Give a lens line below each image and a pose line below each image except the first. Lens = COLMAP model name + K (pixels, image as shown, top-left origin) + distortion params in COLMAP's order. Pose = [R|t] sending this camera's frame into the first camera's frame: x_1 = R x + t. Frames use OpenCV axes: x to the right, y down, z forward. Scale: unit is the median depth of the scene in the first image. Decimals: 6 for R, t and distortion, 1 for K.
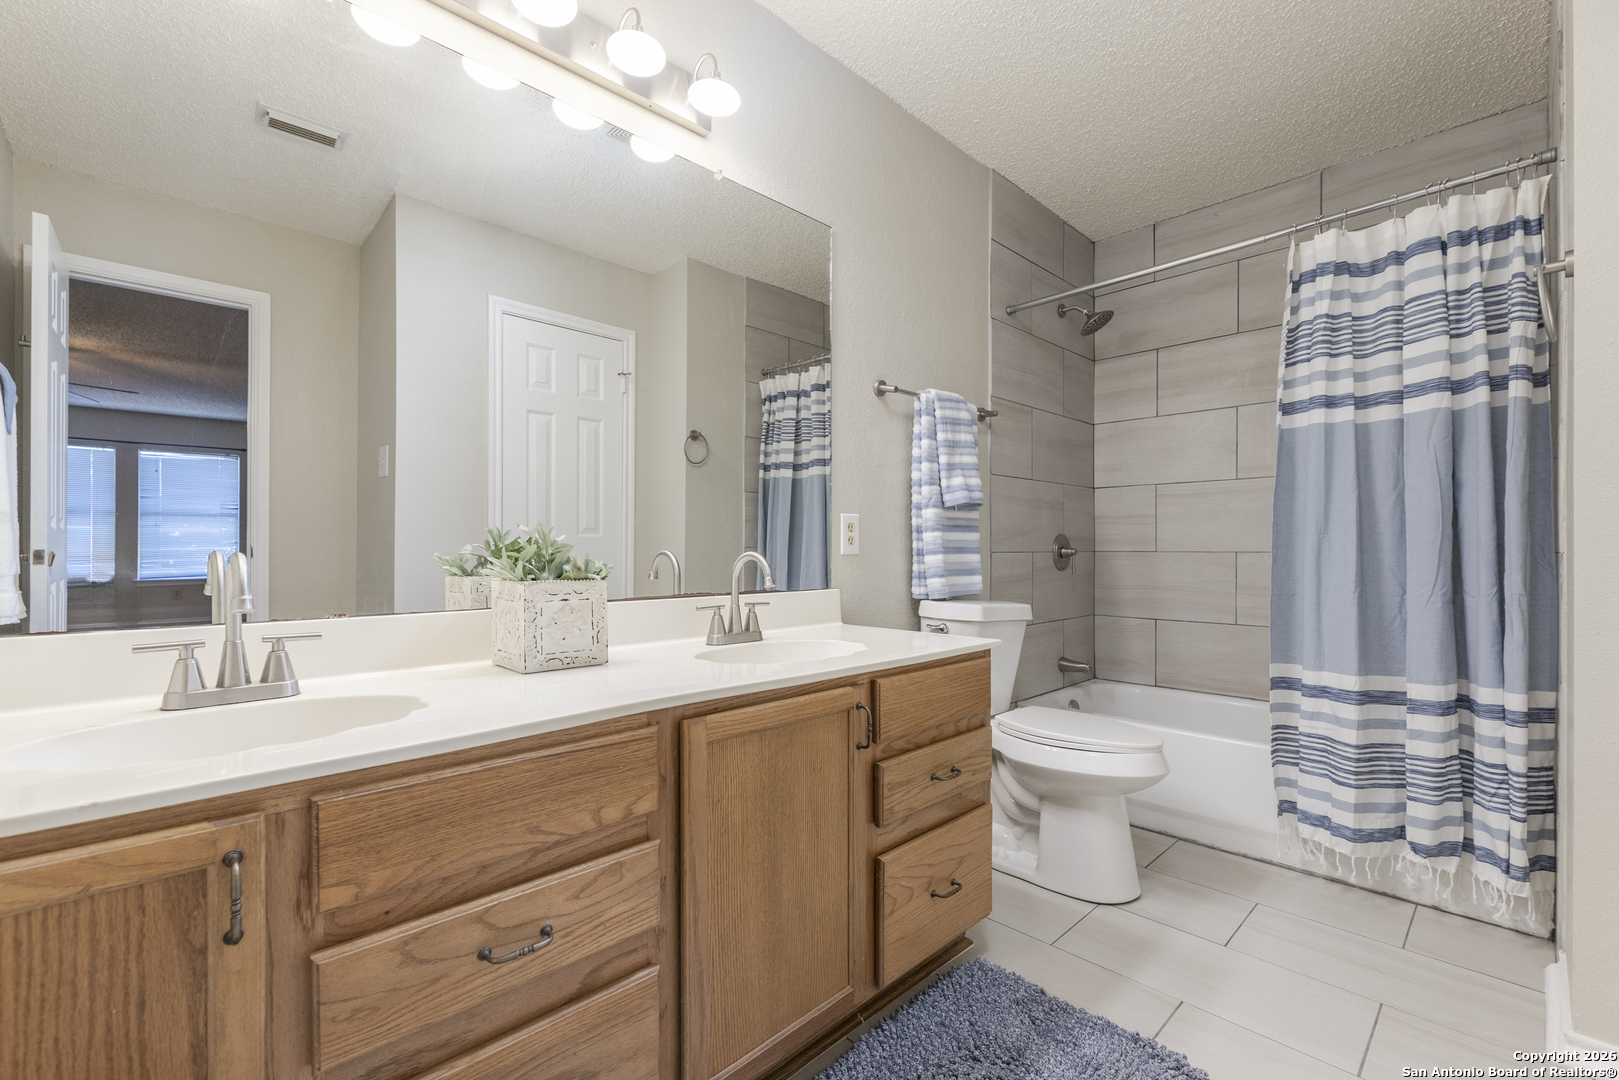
lens RADIAL K [[688.3, 0, 807.1], [0, 688.3, 546.9], [0, 0, 1]] dist [0.007158, -0.001839]
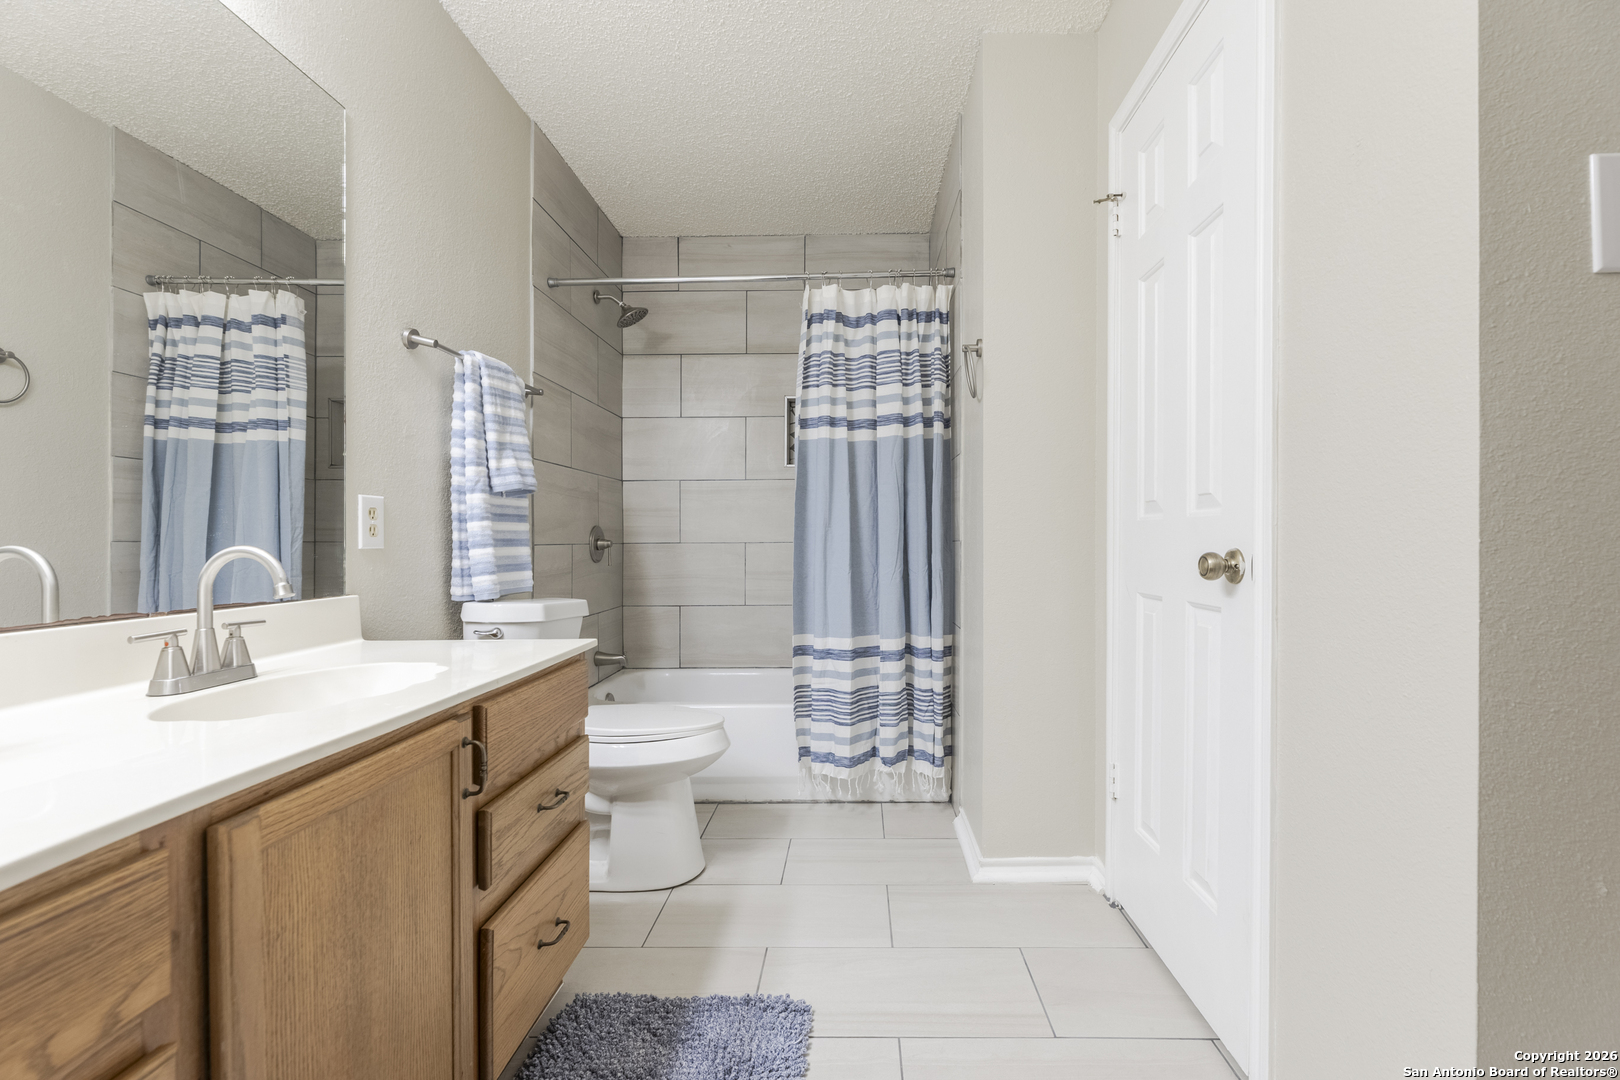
lens RADIAL K [[688.7, 0, 822.6], [0, 688.7, 541.1], [0, 0, 1]] dist [0.007158, -0.001839]
pose [[0.716074, -0.005442, 0.698003, -0.131776], [0.004310, 0.999985, 0.003375, 0.002362], [-0.698011, 0.000591, 0.716087, 0.118312]]
